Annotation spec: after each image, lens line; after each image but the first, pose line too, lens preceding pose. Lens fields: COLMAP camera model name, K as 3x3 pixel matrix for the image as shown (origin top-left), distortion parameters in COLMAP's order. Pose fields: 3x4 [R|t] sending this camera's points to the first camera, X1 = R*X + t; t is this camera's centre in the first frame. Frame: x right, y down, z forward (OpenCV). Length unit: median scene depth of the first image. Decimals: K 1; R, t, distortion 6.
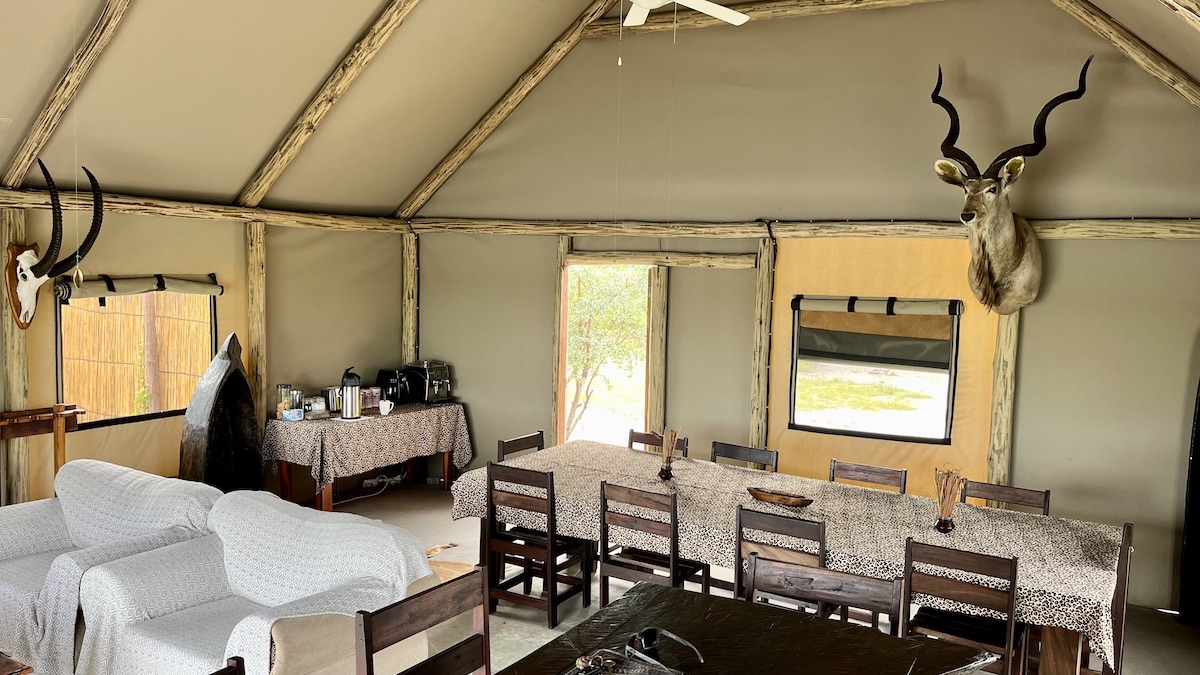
lens RADIAL K [[911.7, 0, 605.4], [0, 911.7, 344.6], [0, 0, 1]] dist [0.010935, -0.003282]
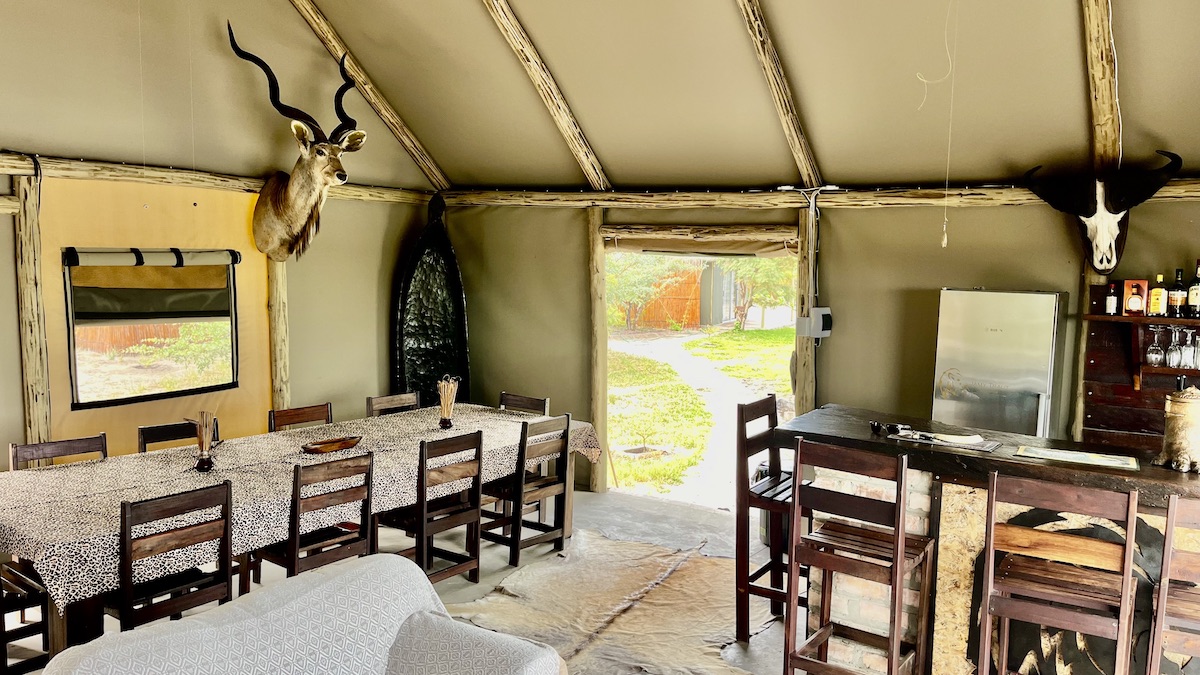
lens RADIAL K [[911.7, 0, 606.1], [0, 911.7, 338.6], [0, 0, 1]] dist [0.010935, -0.003282]
pose [[0.047500, -0.116064, 0.992105, -0.629714], [0.067957, 0.991301, 0.112717, -0.035191], [-0.996557, 0.062066, 0.054974, 0.499459]]
